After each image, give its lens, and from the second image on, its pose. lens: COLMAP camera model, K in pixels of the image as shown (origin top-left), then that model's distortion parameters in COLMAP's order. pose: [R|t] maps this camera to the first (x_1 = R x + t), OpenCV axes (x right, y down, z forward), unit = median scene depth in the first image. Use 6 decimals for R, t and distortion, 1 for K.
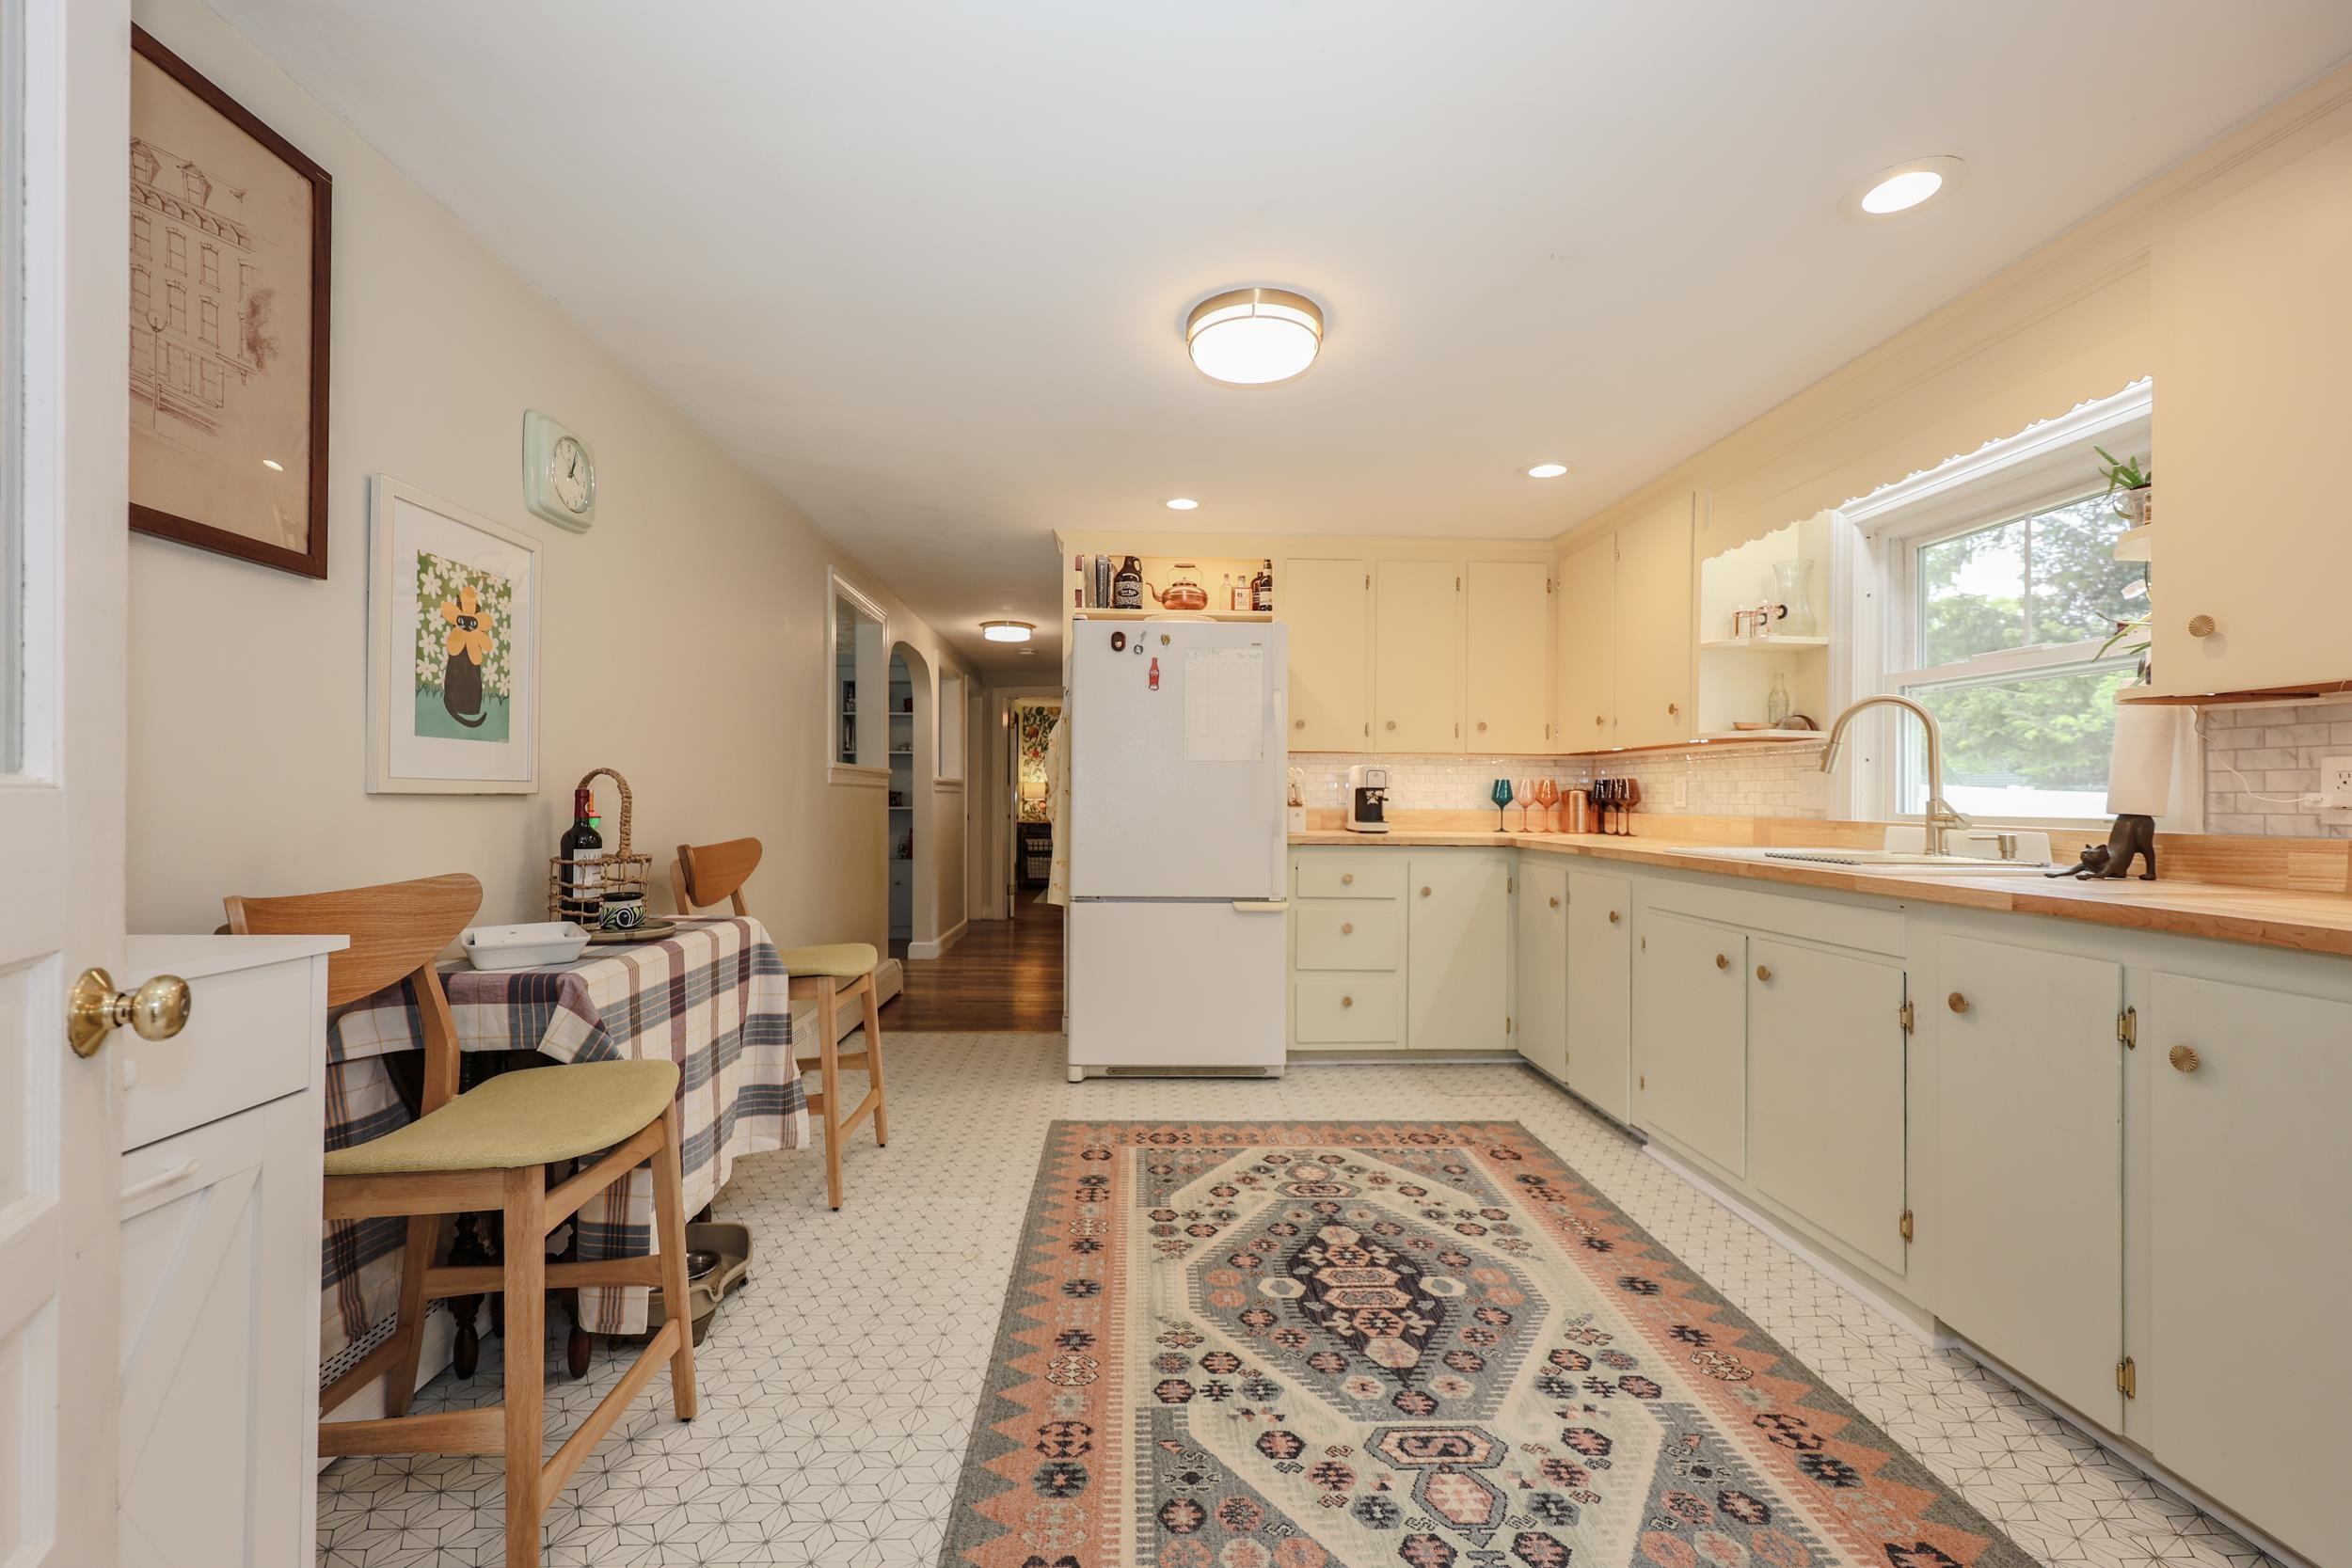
lens RADIAL K [[969.5, 0, 1156.5], [0, 969.5, 790.2], [0, 0, 1]] dist [-0.004578, -0.001155]
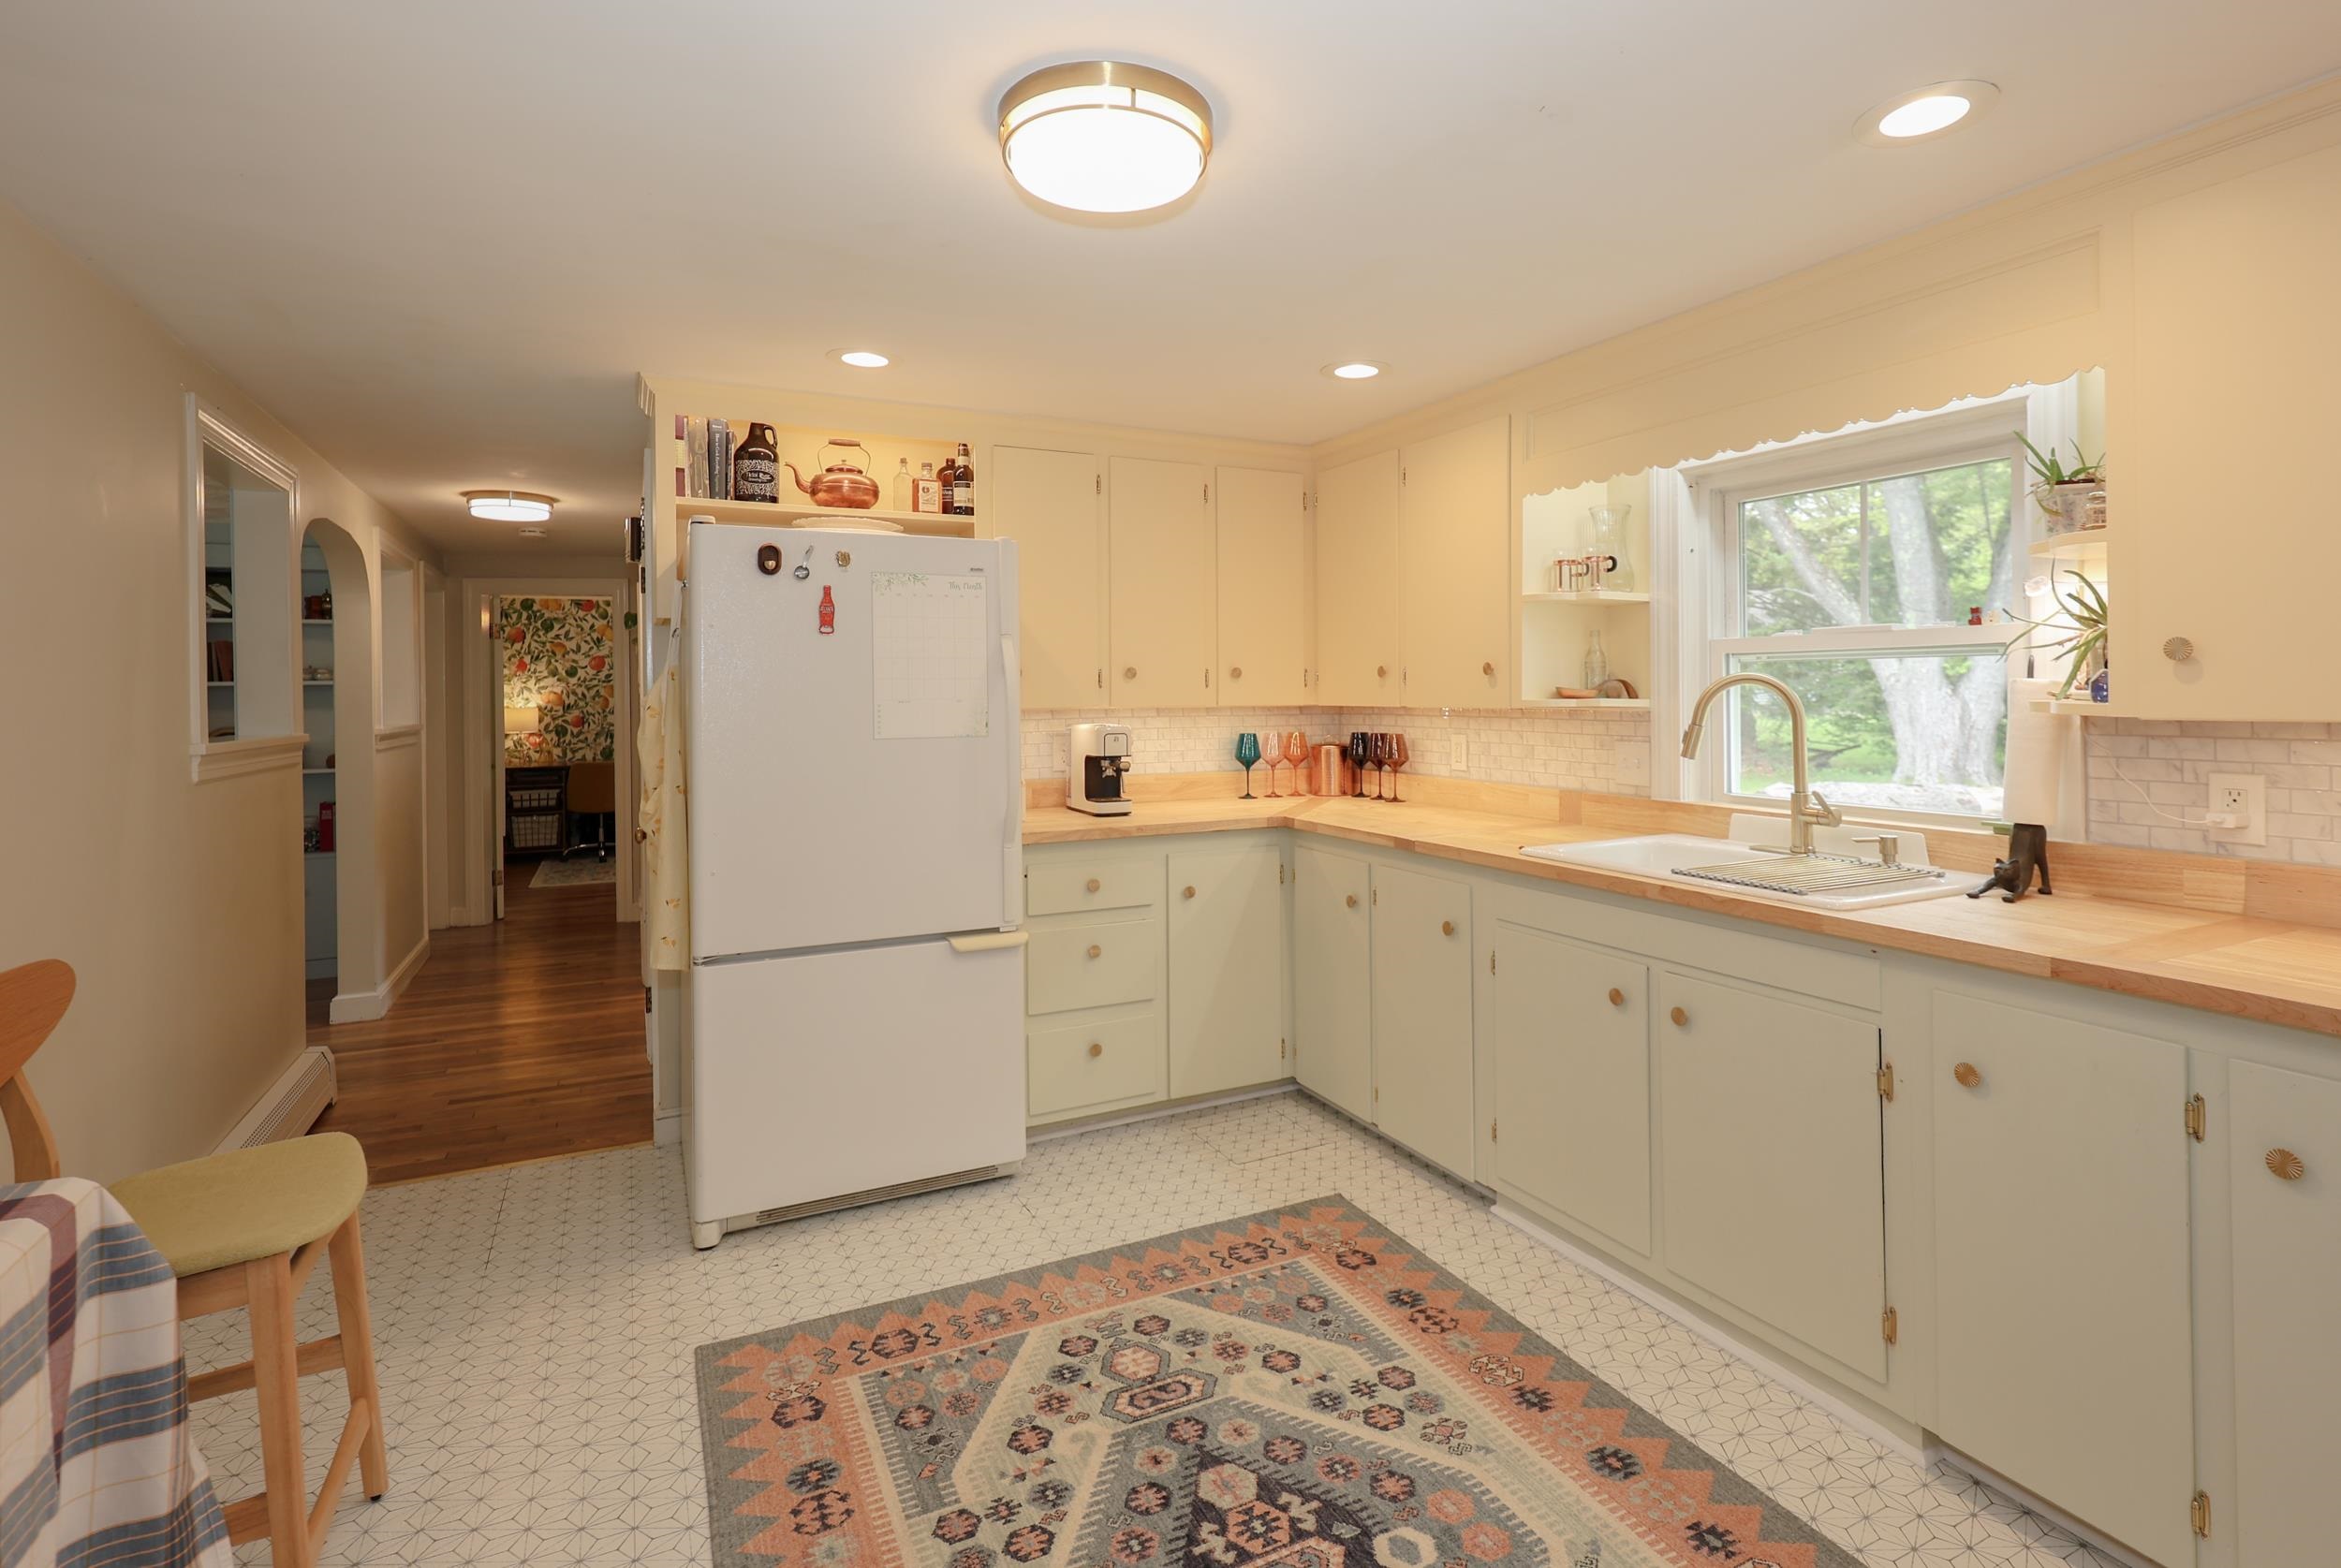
lens RADIAL K [[1137.8, 0, 1195.2], [0, 1137.8, 682.3], [0, 0, 1]] dist [-0.001898, -0.001695]
pose [[0.906067, -0.013758, 0.422911, -0.158239], [0.013854, 0.999900, 0.002848, -0.104574], [-0.422908, 0.003278, 0.906167, 0.278149]]
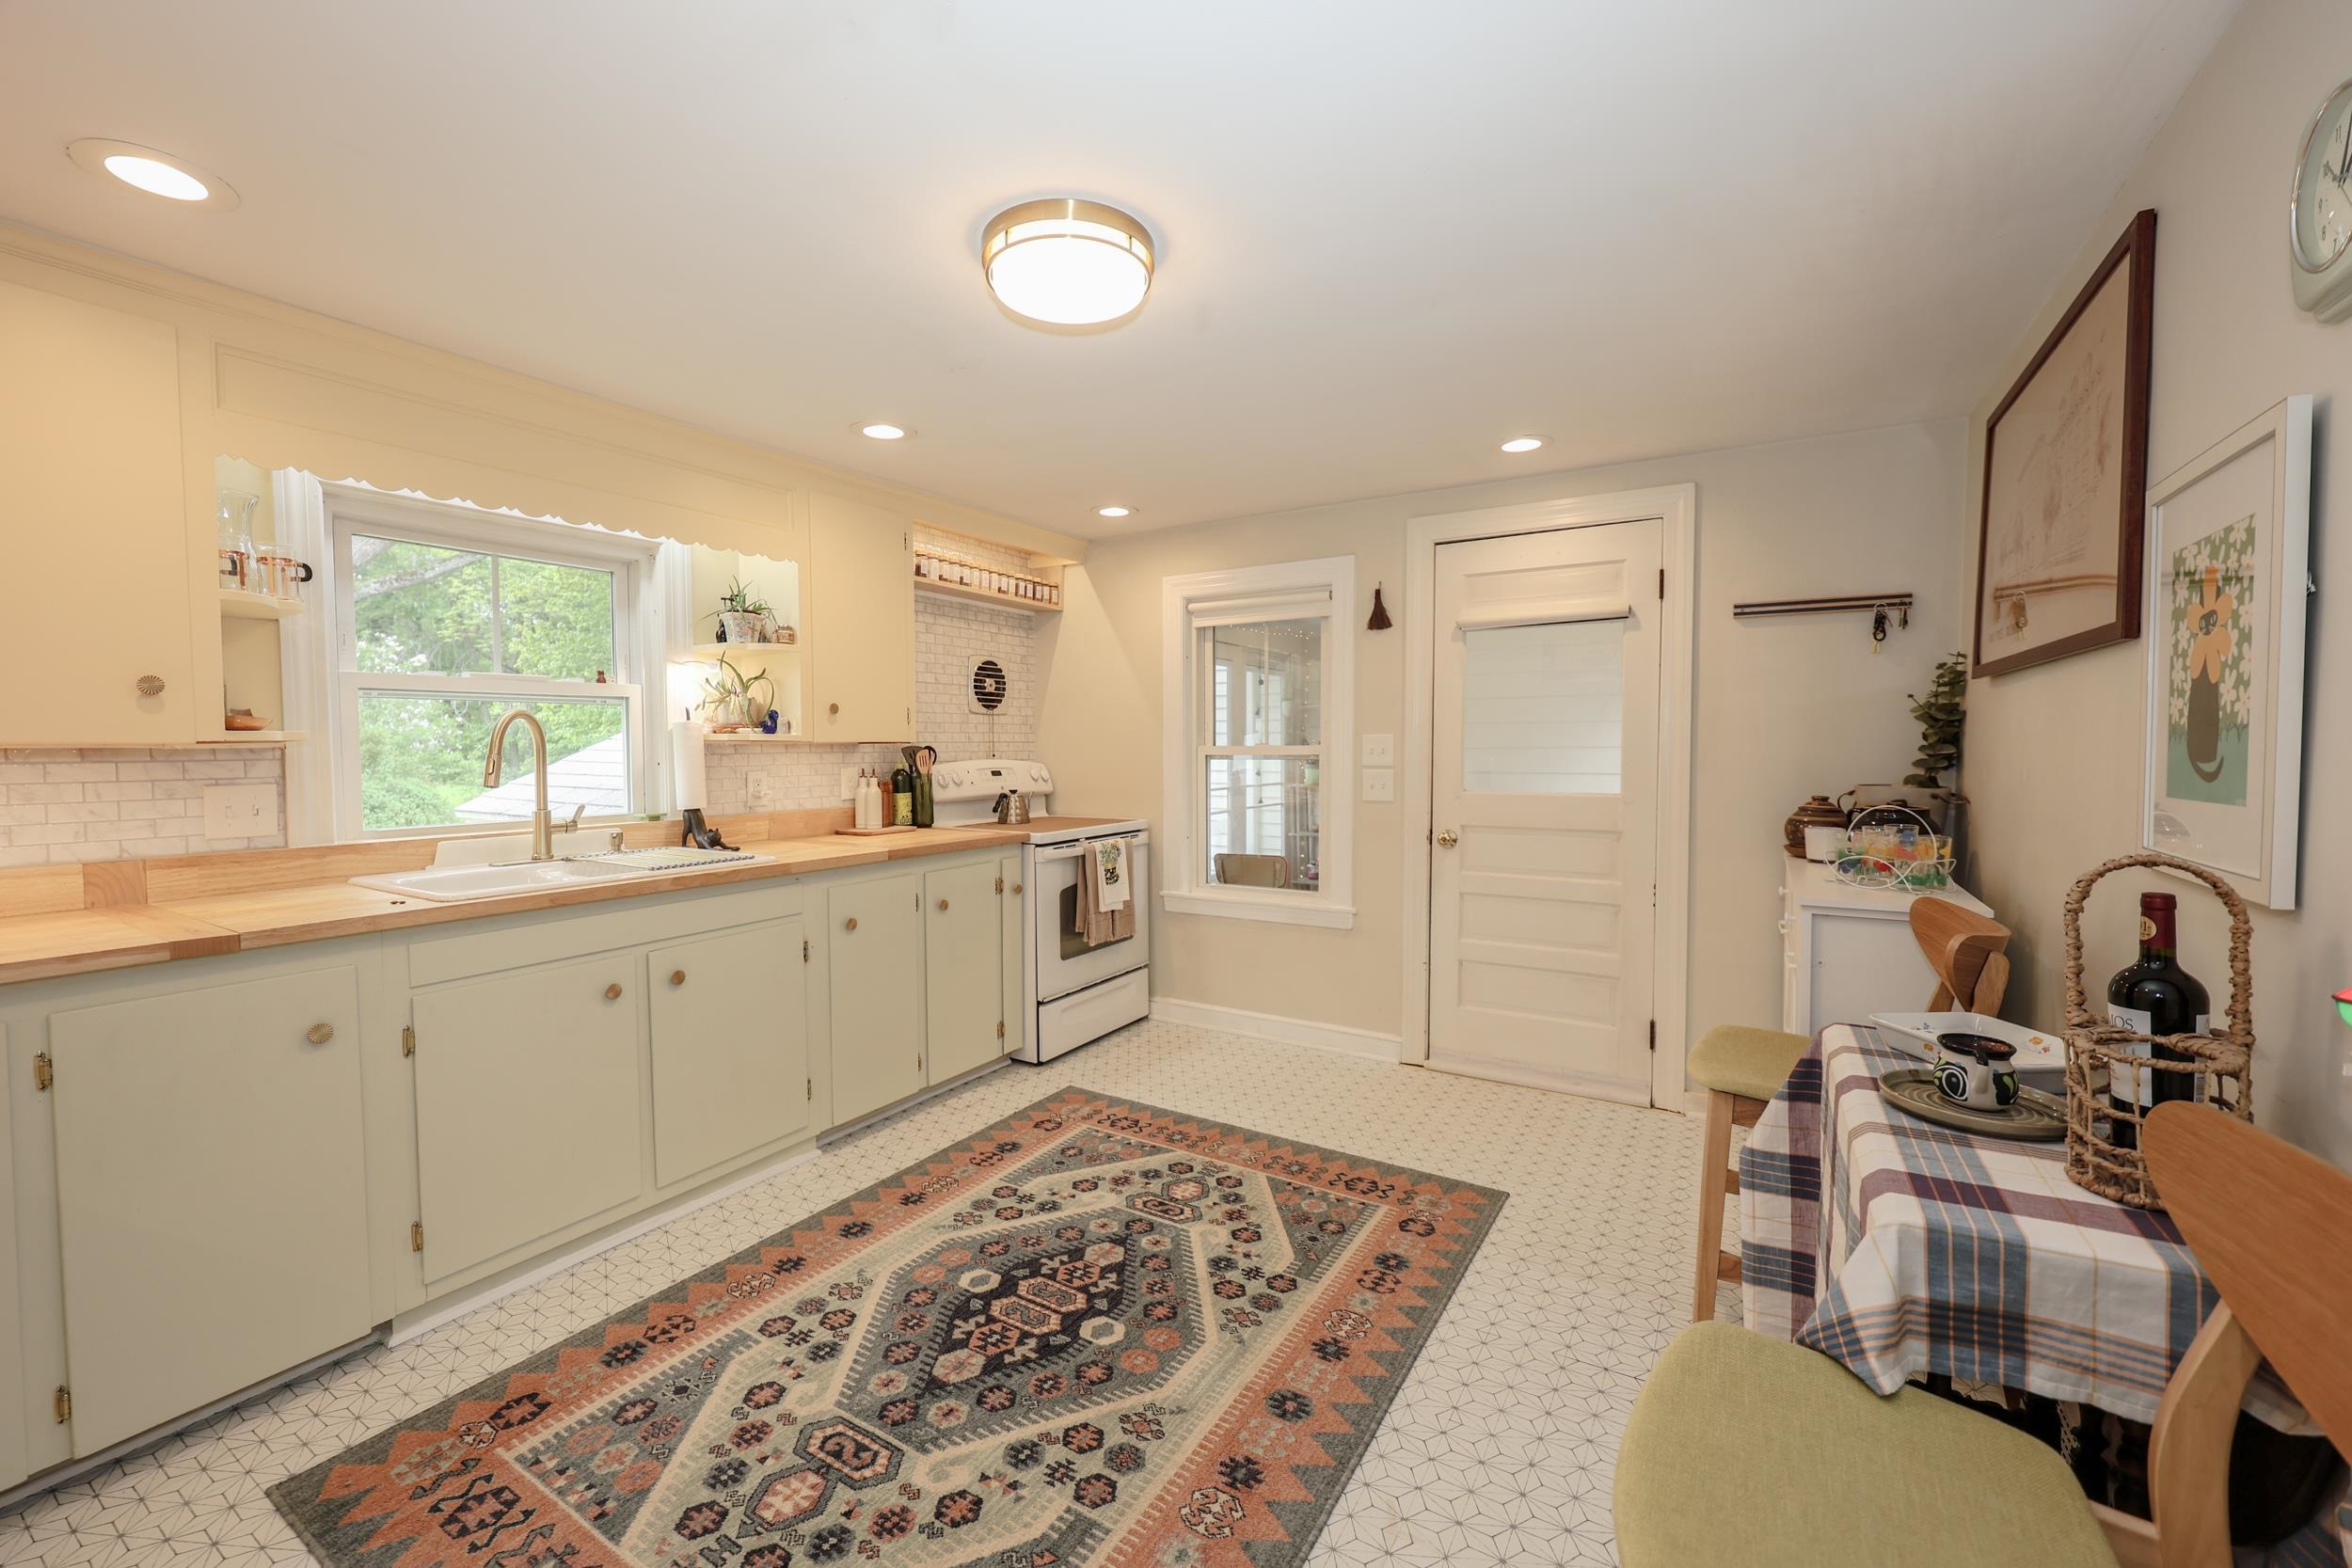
lens RADIAL K [[948.3, 0, 1168.4], [0, 948.3, 781.2], [0, 0, 1]] dist [0.003828, 0.000454]
pose [[-0.835348, -0.026408, 0.549087, -0.382881], [-0.005076, 0.999173, 0.040332, -0.070010], [-0.549698, 0.030904, -0.834791, 1.525221]]
